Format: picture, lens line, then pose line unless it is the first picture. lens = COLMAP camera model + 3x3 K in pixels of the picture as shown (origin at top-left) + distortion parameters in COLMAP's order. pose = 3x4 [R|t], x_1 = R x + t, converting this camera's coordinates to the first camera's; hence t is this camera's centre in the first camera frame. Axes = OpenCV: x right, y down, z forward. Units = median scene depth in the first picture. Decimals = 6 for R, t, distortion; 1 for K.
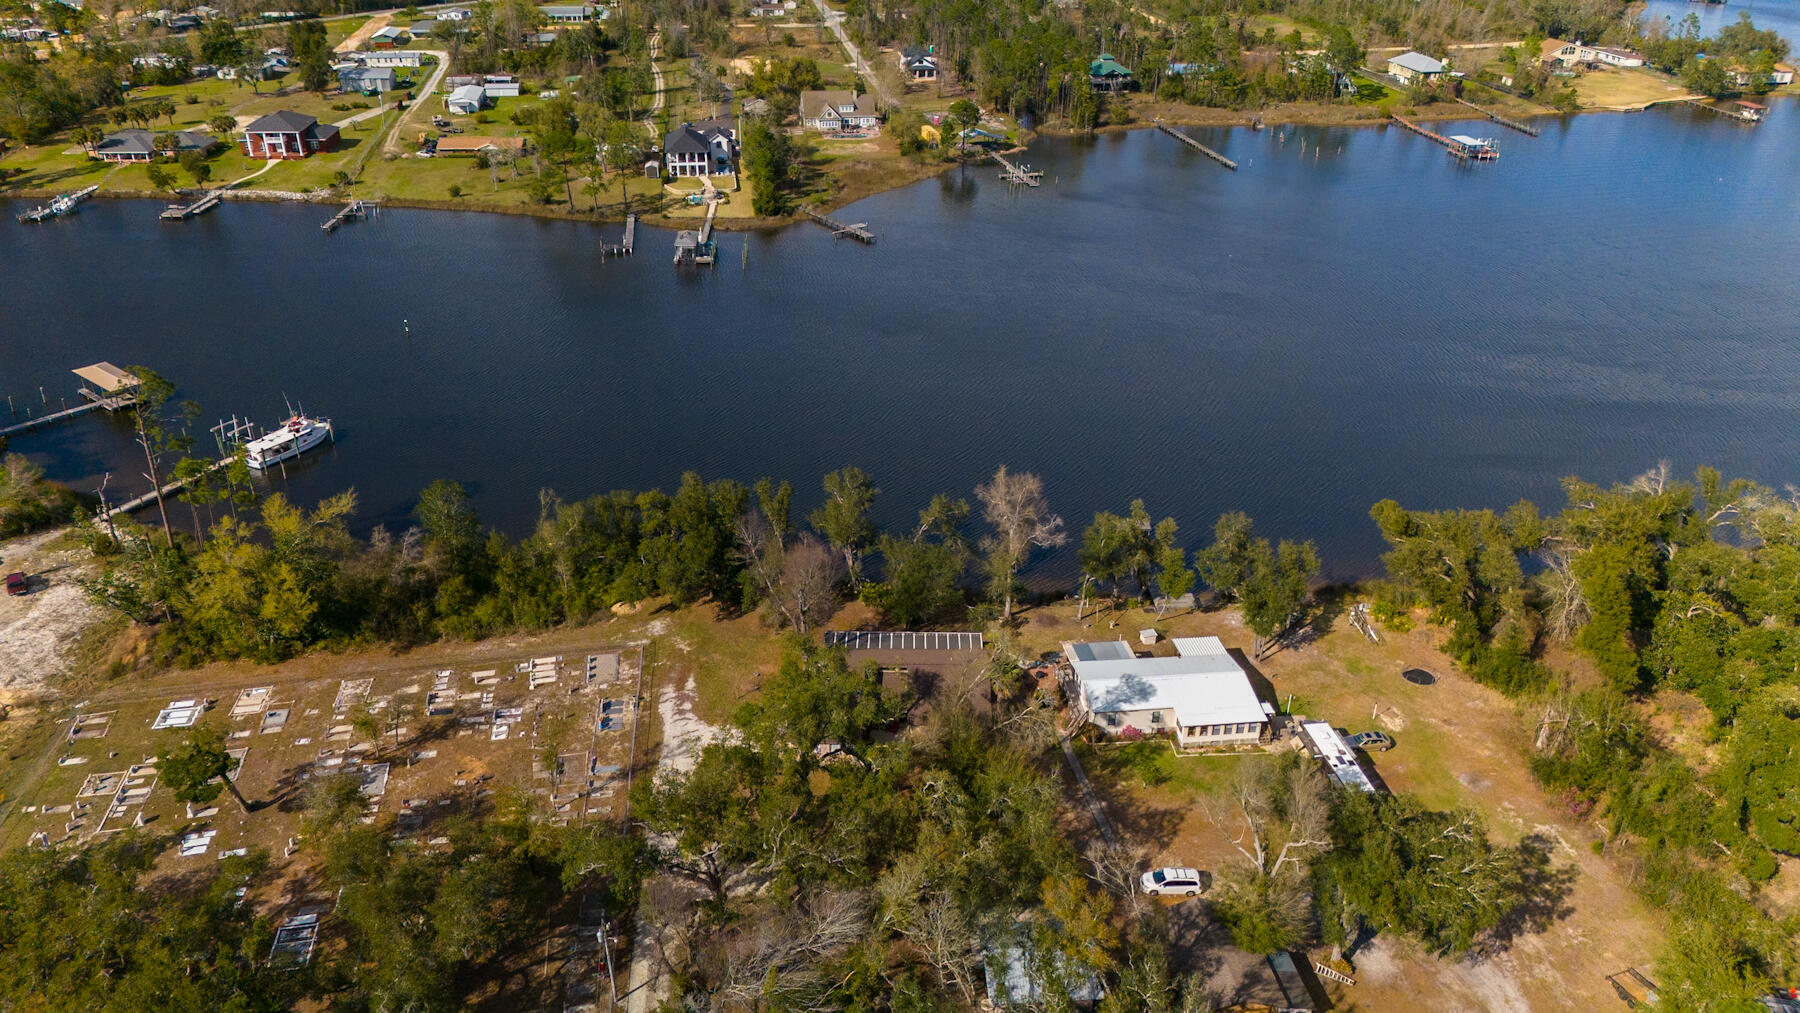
lens RADIAL K [[1330.0, 0, 900.0], [0, 1330.0, 506.5], [0, 0, 1]] dist [0.082042, -0.083690]
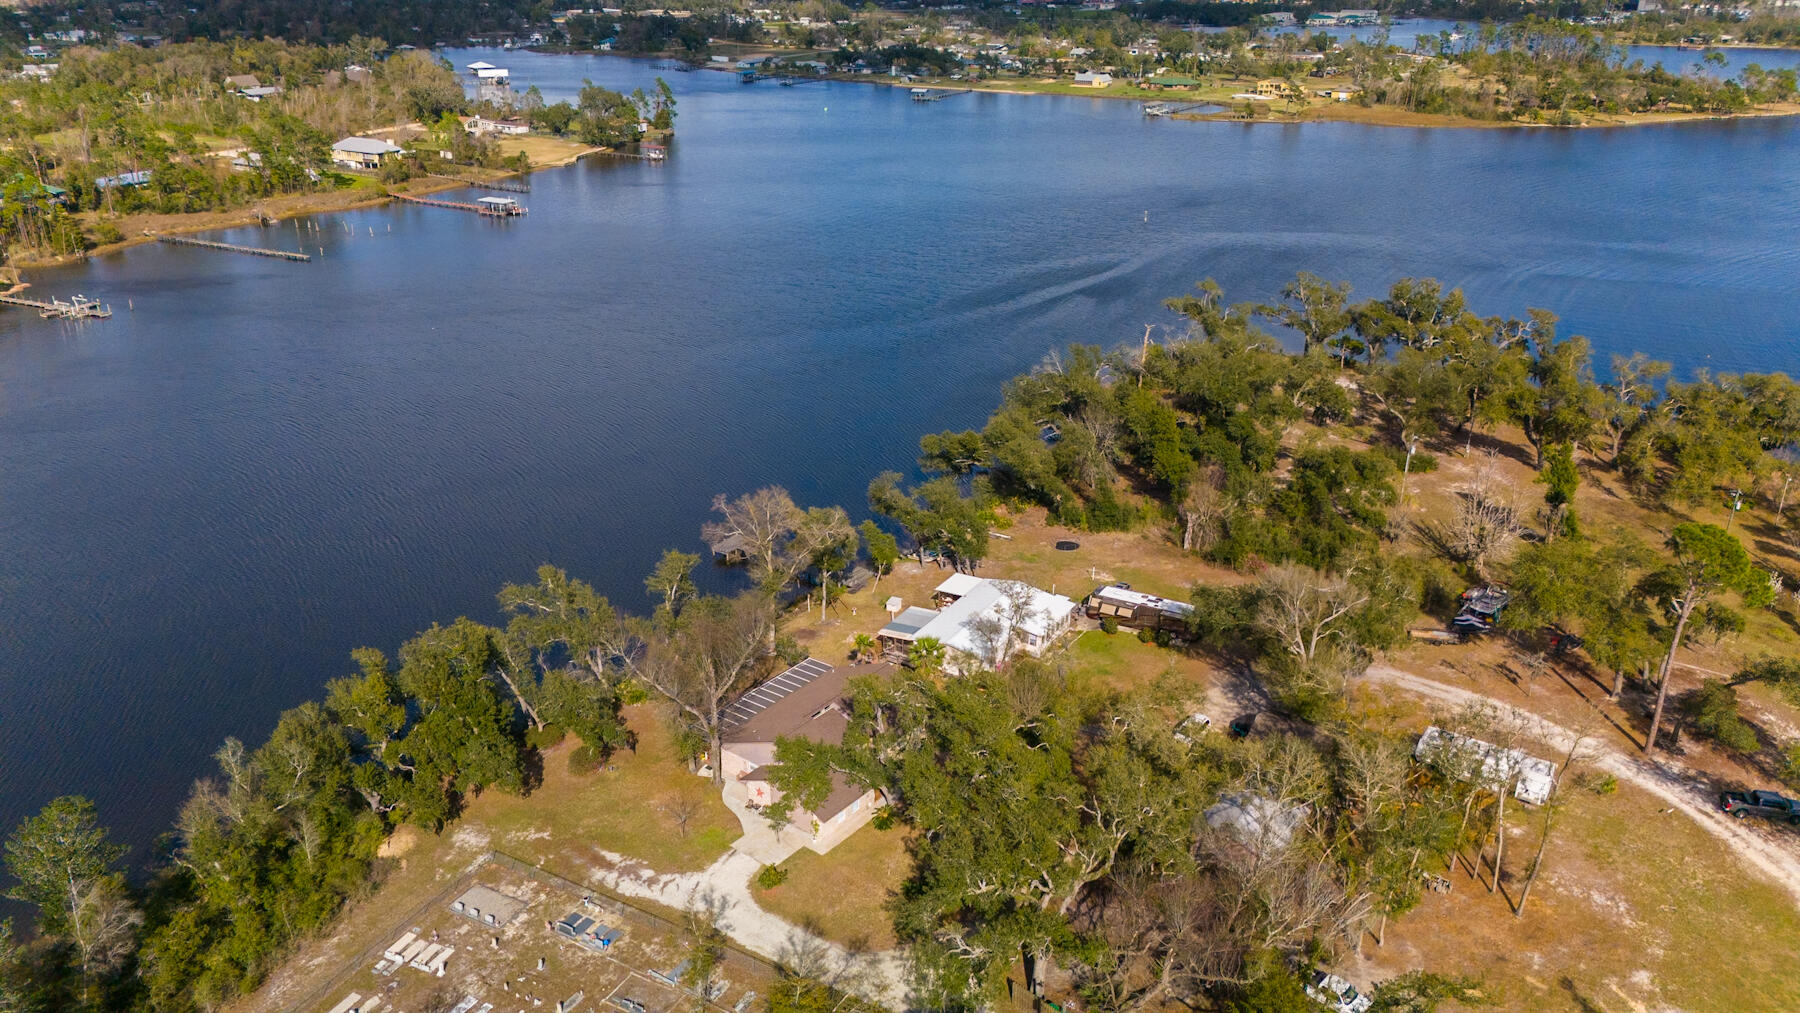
lens RADIAL K [[1330.0, 0, 900.0], [0, 1330.0, 506.5], [0, 0, 1]] dist [0.082042, -0.083690]
pose [[0.618227, -0.309351, 0.722563, -0.548068], [0.366968, 0.926550, 0.082705, -0.057795], [-0.695076, 0.214027, 0.686340, 0.300267]]
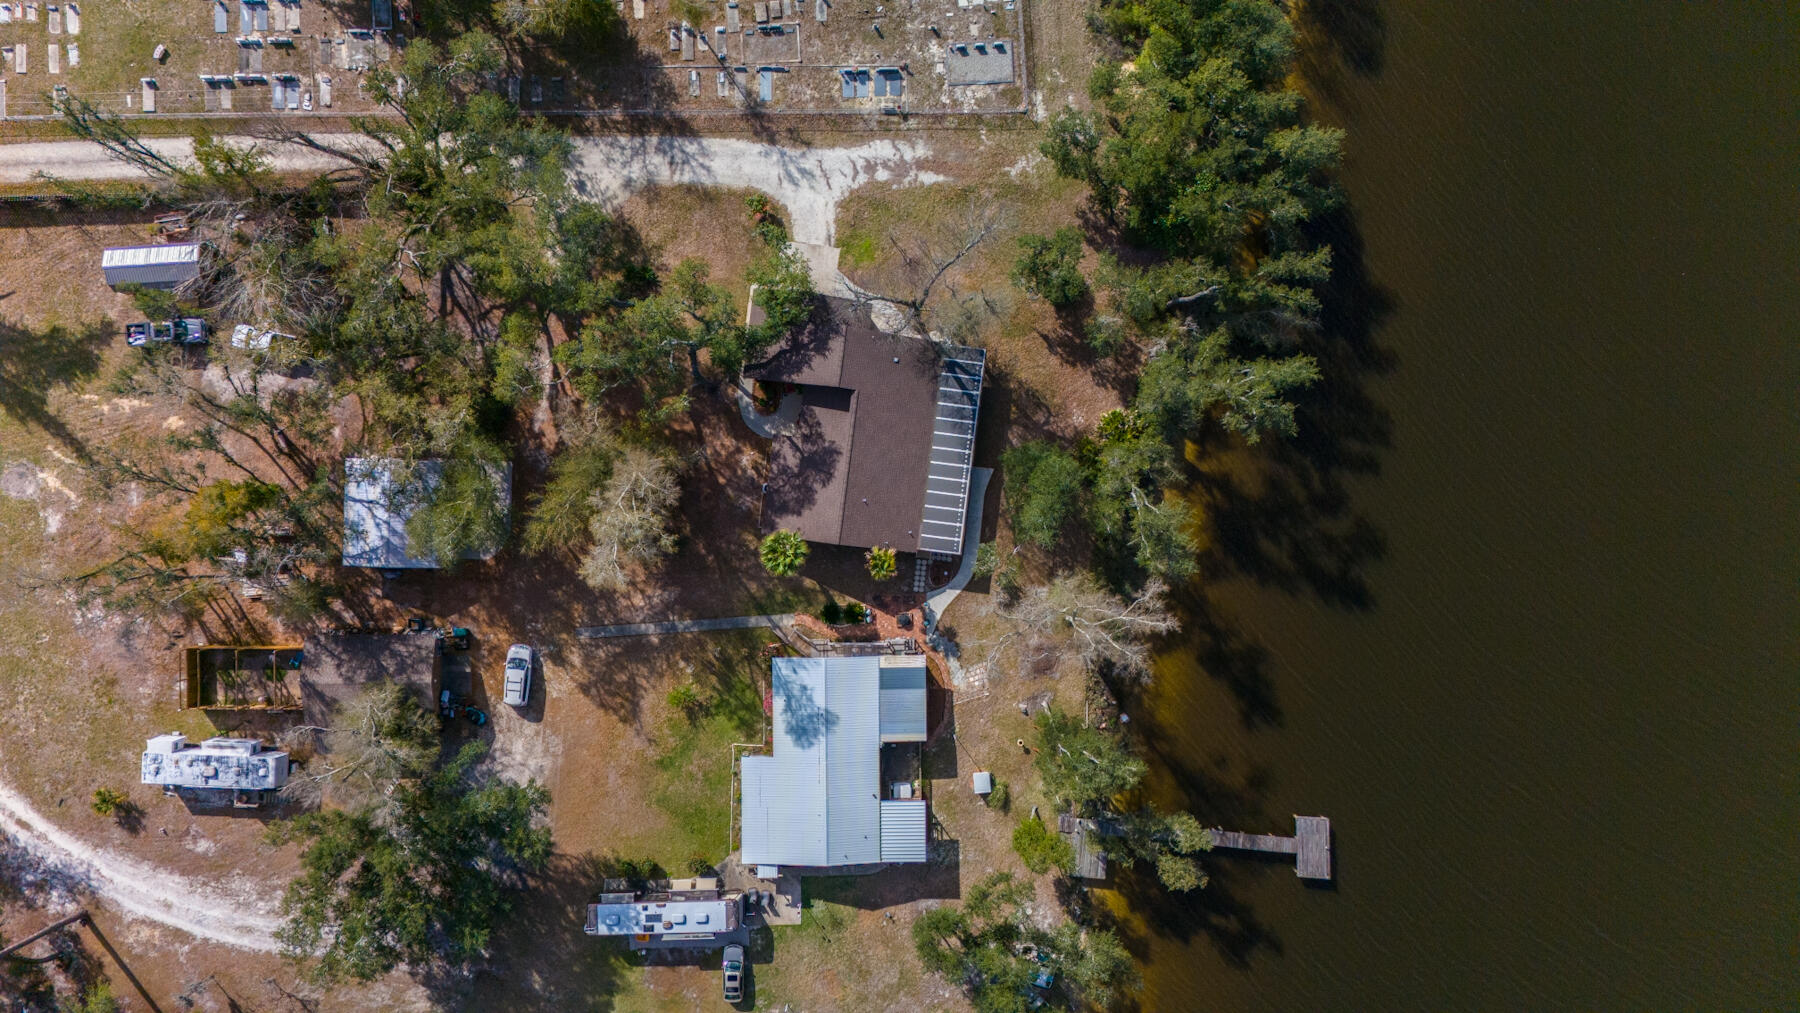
lens RADIAL K [[1330.0, 0, 900.0], [0, 1330.0, 506.5], [0, 0, 1]] dist [0.082042, -0.083690]
pose [[-0.113093, 0.993520, 0.011315, 0.029235], [-0.455546, -0.061968, 0.888053, -0.567563], [0.883000, 0.095278, 0.459602, 0.631037]]
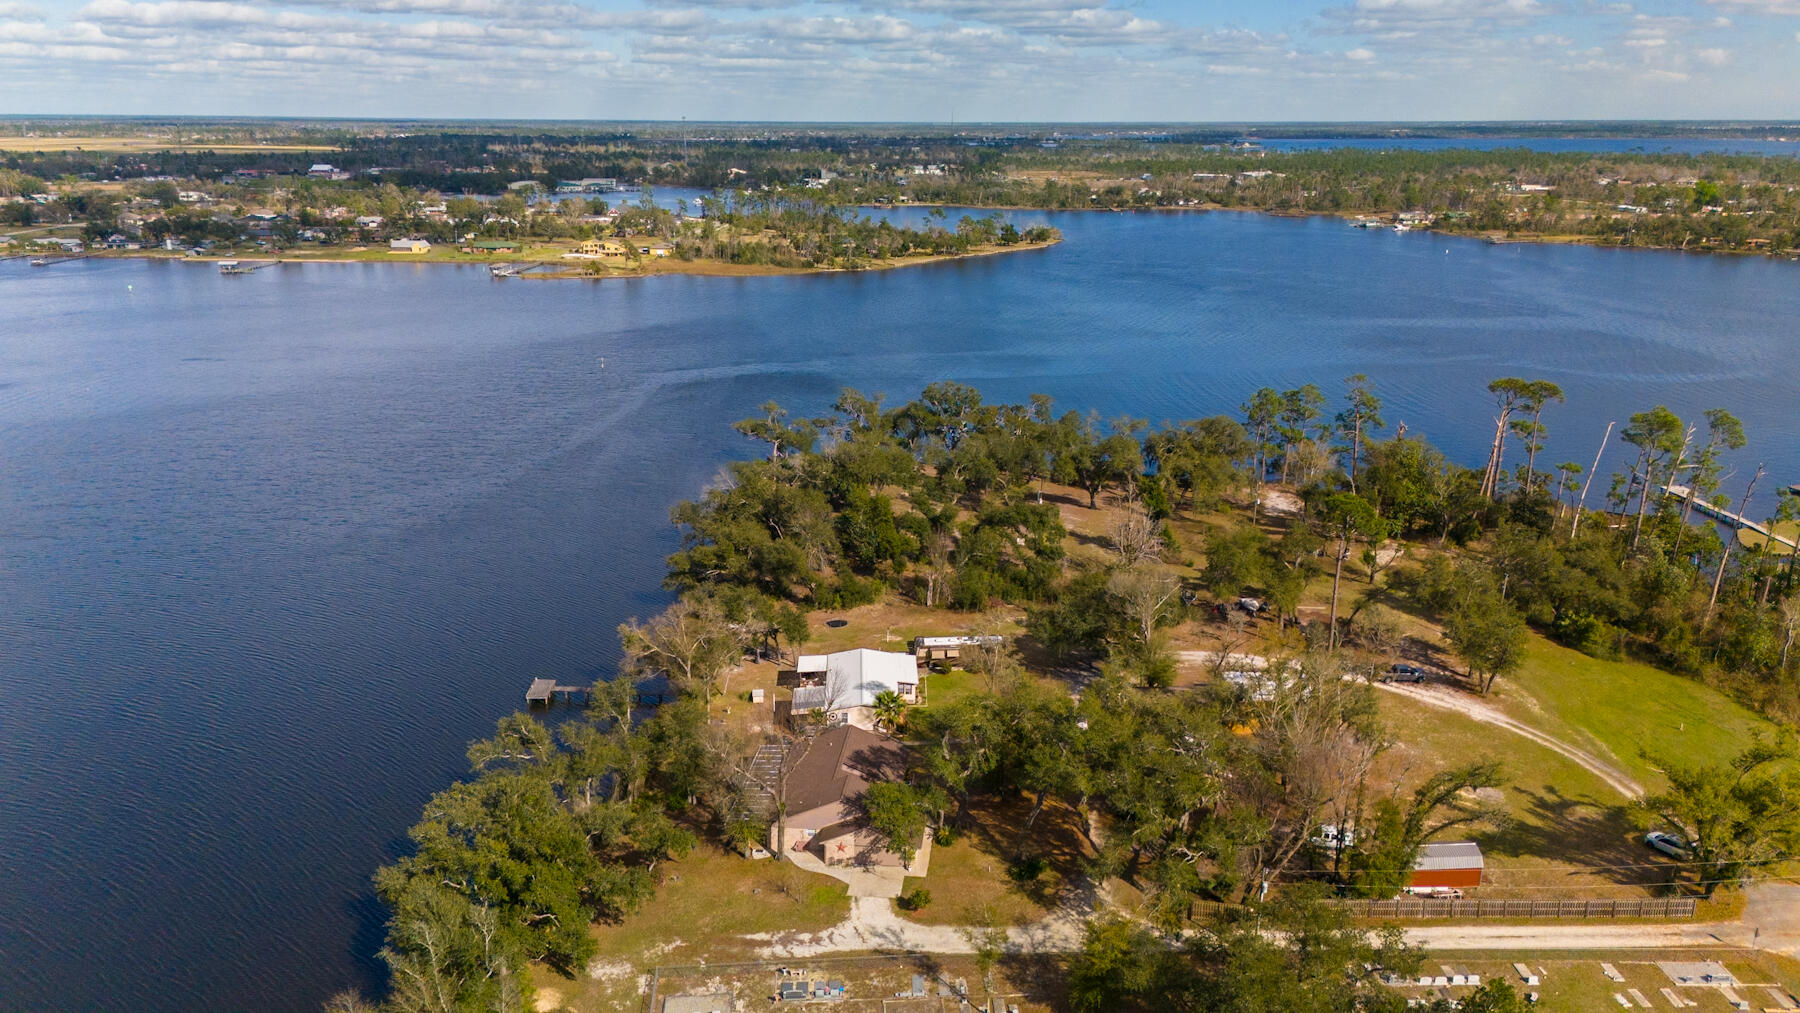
lens RADIAL K [[1330.0, 0, 900.0], [0, 1330.0, 506.5], [0, 0, 1]] dist [0.082042, -0.083690]
pose [[0.088170, -0.280293, 0.955857, -0.859249], [0.455532, 0.864718, 0.211548, -0.230649], [-0.885842, 0.416771, 0.203925, 0.634280]]
